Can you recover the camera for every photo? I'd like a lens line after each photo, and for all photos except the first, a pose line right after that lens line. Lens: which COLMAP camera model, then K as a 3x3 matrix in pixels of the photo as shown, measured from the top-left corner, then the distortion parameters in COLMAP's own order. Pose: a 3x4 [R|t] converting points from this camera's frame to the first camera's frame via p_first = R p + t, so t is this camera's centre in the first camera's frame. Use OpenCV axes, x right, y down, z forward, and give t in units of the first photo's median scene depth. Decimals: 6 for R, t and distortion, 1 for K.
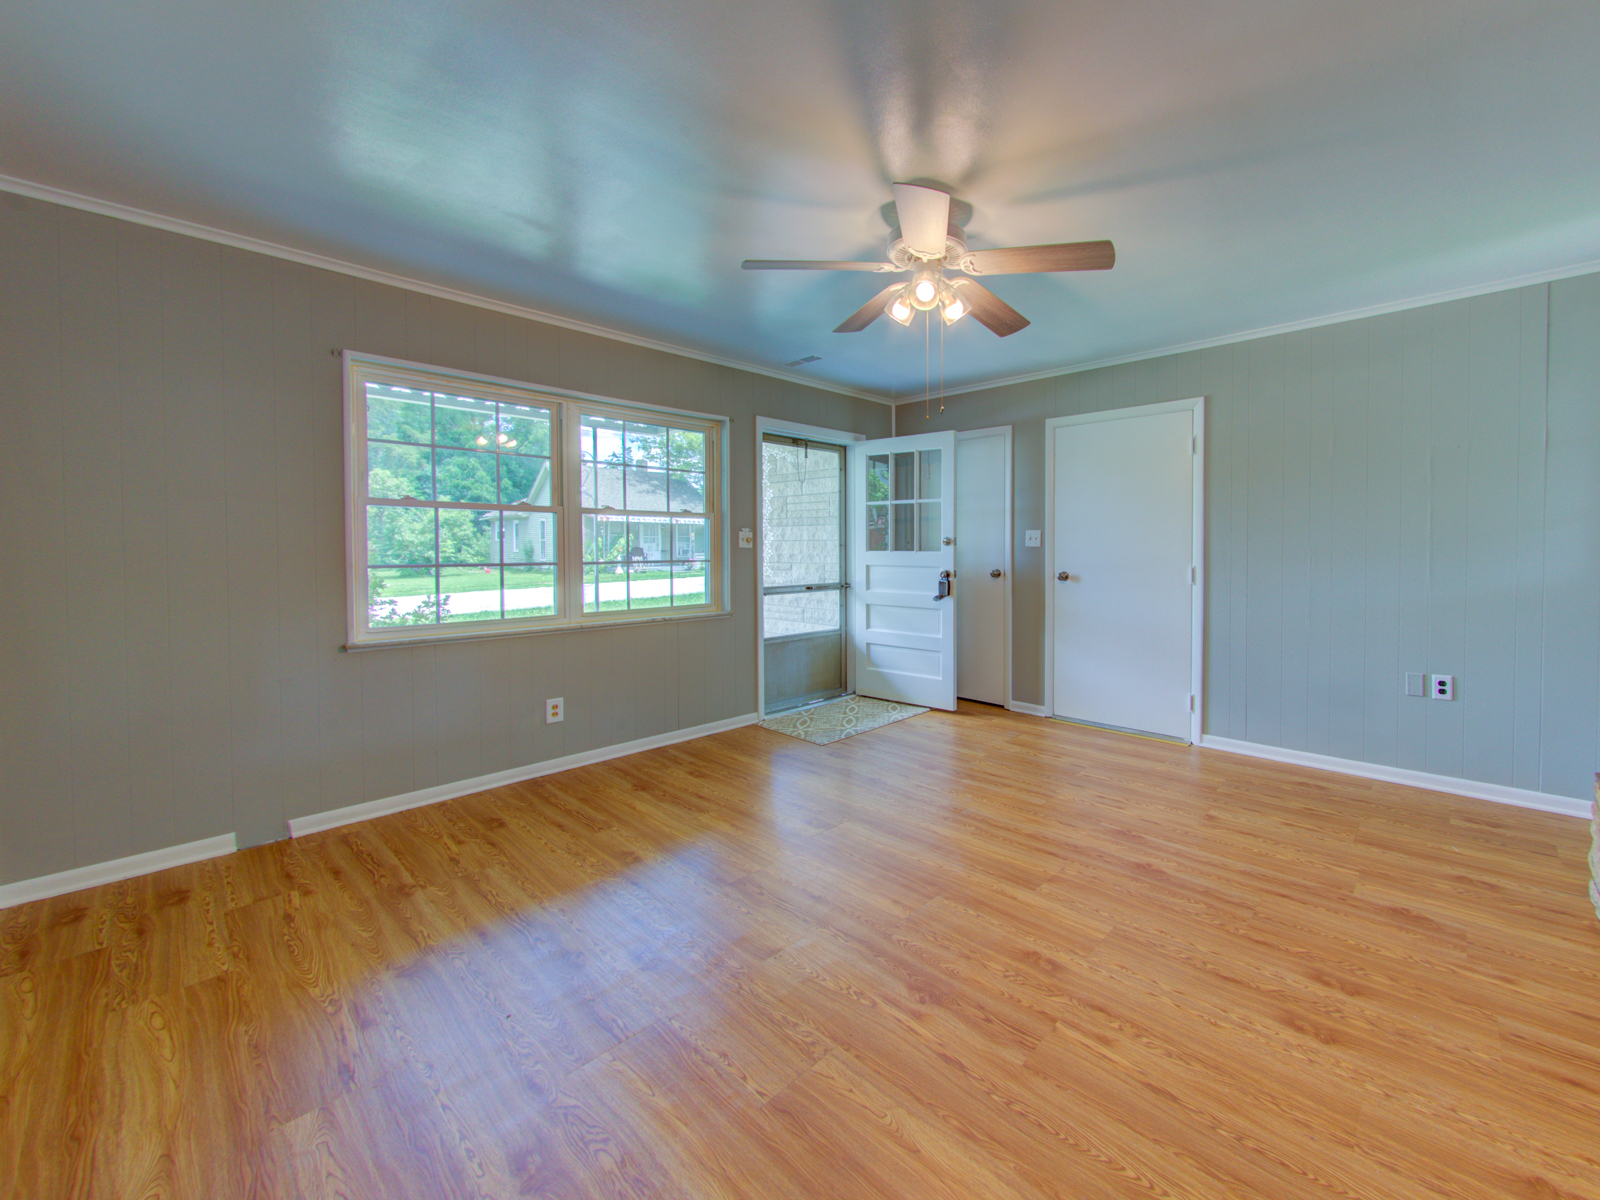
lens RADIAL K [[624.0, 0, 800.0], [0, 624.0, 600.0], [0, 0, 1]] dist [-0.008713, -0.000223]
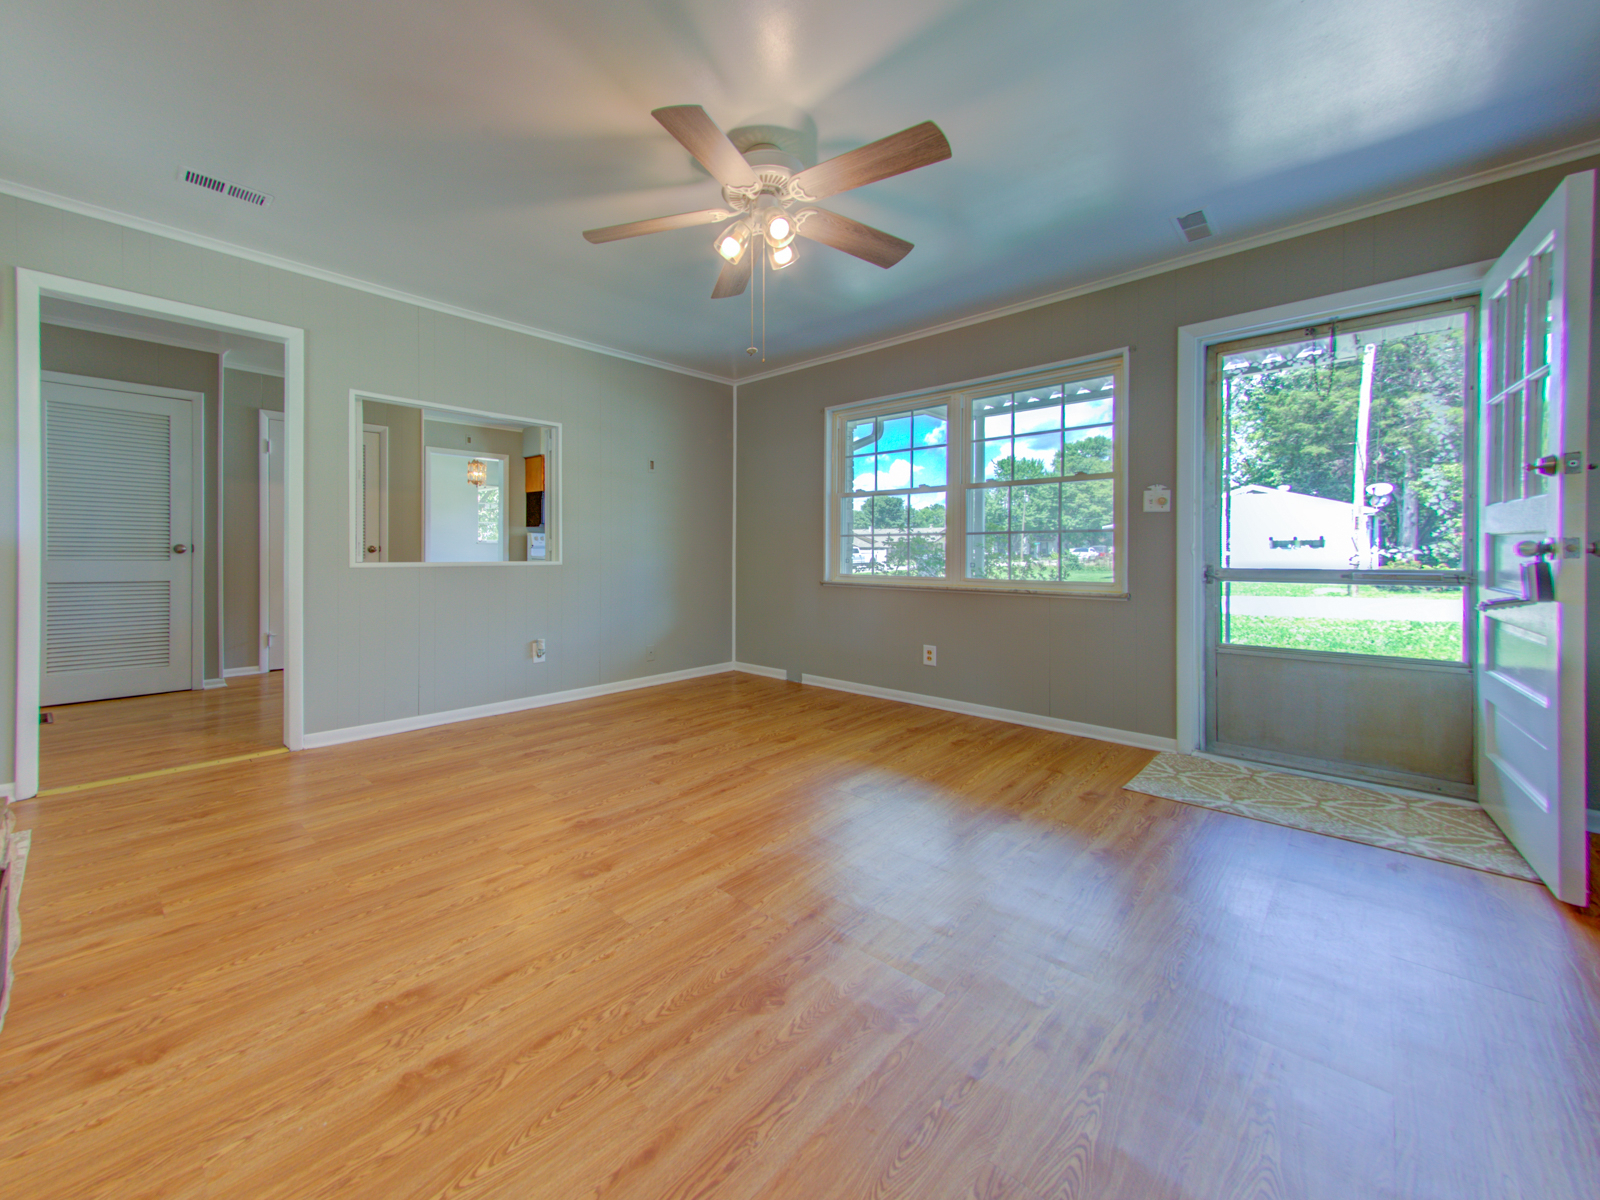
lens RADIAL K [[602.5, 0, 800.0], [0, 602.5, 600.0], [0, 0, 1]] dist [0.021208, -0.004475]
pose [[0.096317, 0.086764, -0.991562, 1.125551], [-0.078440, 0.993757, 0.079337, -0.004917], [0.992255, 0.070137, 0.102521, 0.947395]]
